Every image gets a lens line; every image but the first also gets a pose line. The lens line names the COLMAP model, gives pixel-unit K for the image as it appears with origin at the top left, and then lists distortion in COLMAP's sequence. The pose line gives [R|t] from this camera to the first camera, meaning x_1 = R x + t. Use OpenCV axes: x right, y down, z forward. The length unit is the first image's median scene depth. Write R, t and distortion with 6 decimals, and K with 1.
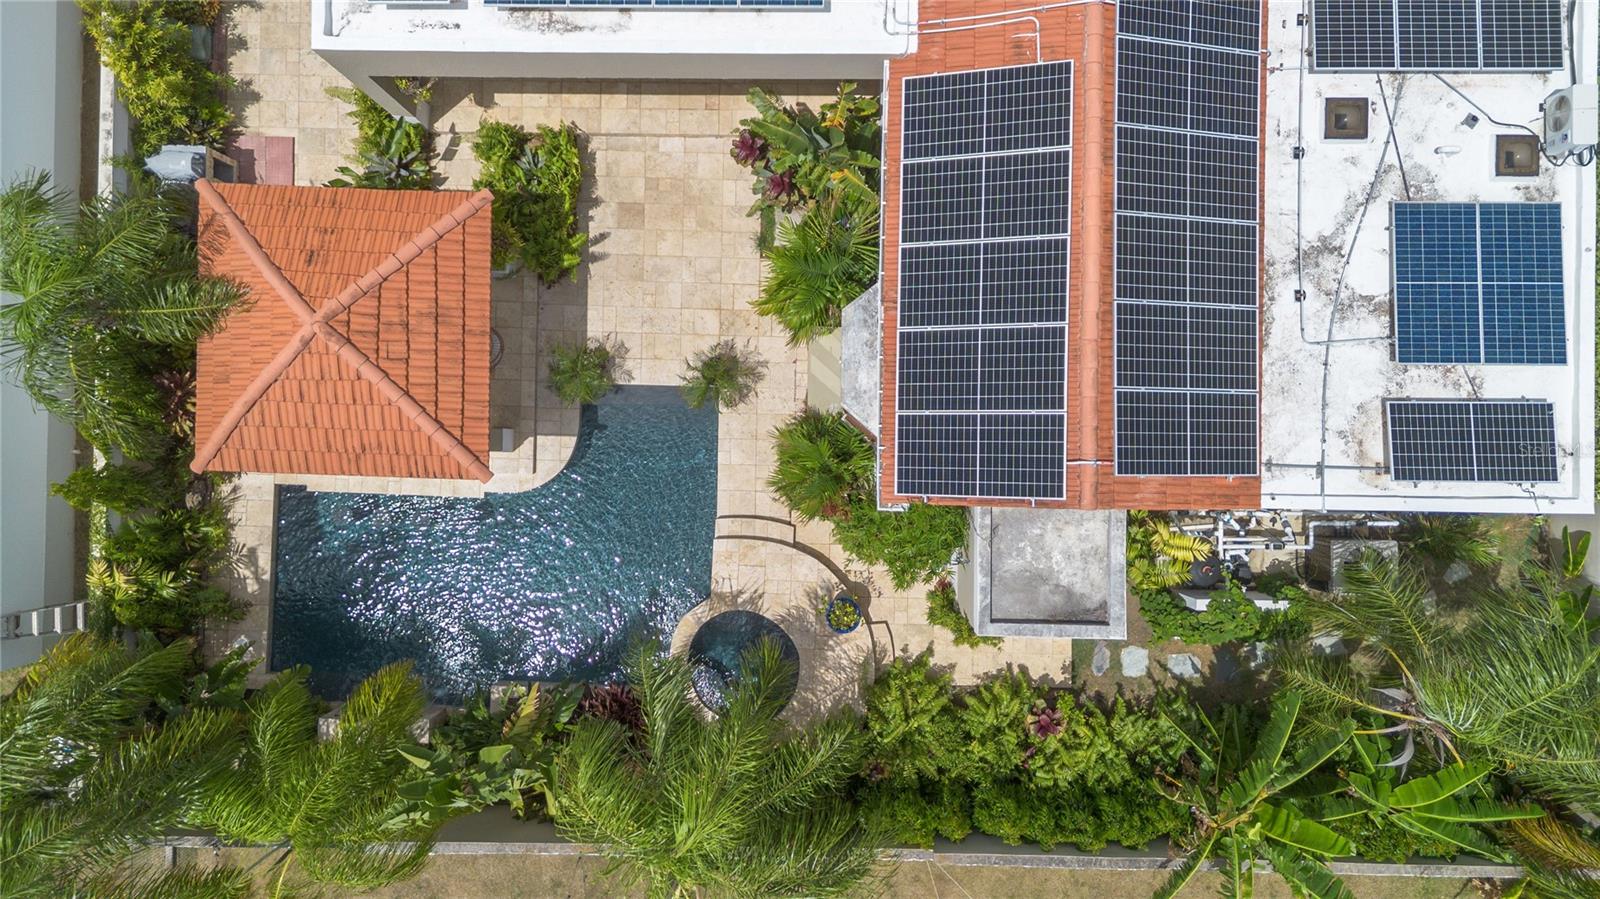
lens RADIAL K [[1084.7, 0, 800.0], [0, 1084.7, 449.5], [0, 0, 1]] dist [0.053748, -0.059996]
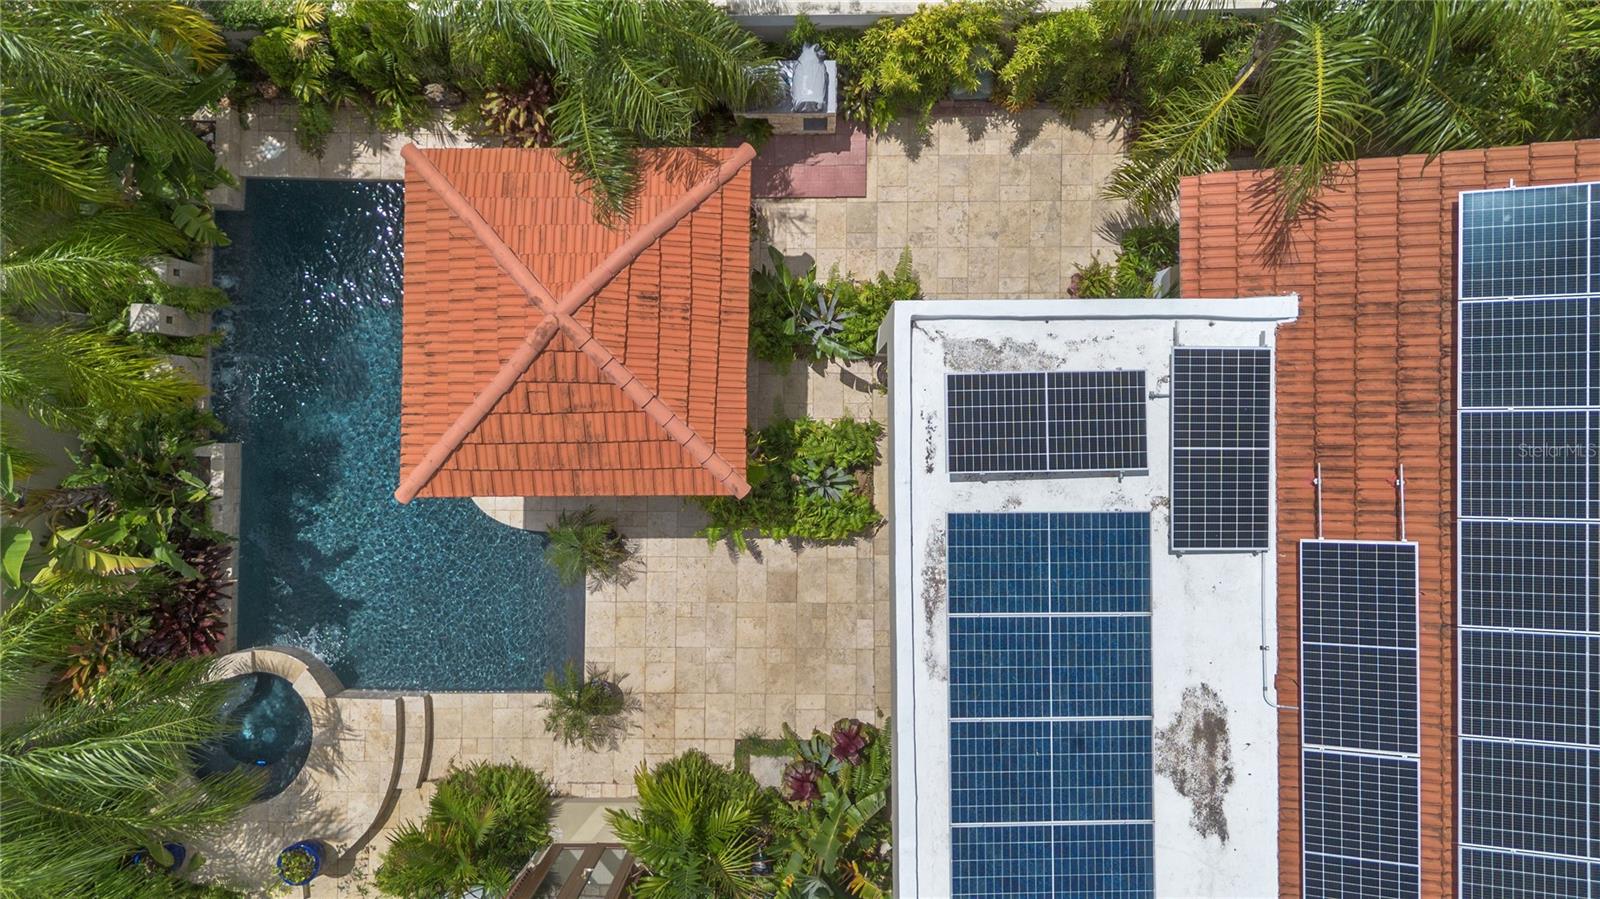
lens RADIAL K [[1084.7, 0, 800.0], [0, 1084.7, 449.5], [0, 0, 1]] dist [0.053748, -0.059996]
pose [[0.014014, 0.999849, 0.010235, -0.276409], [-0.999839, 0.013898, 0.011332, -0.243346], [0.011188, -0.010392, 0.999883, 0.143334]]
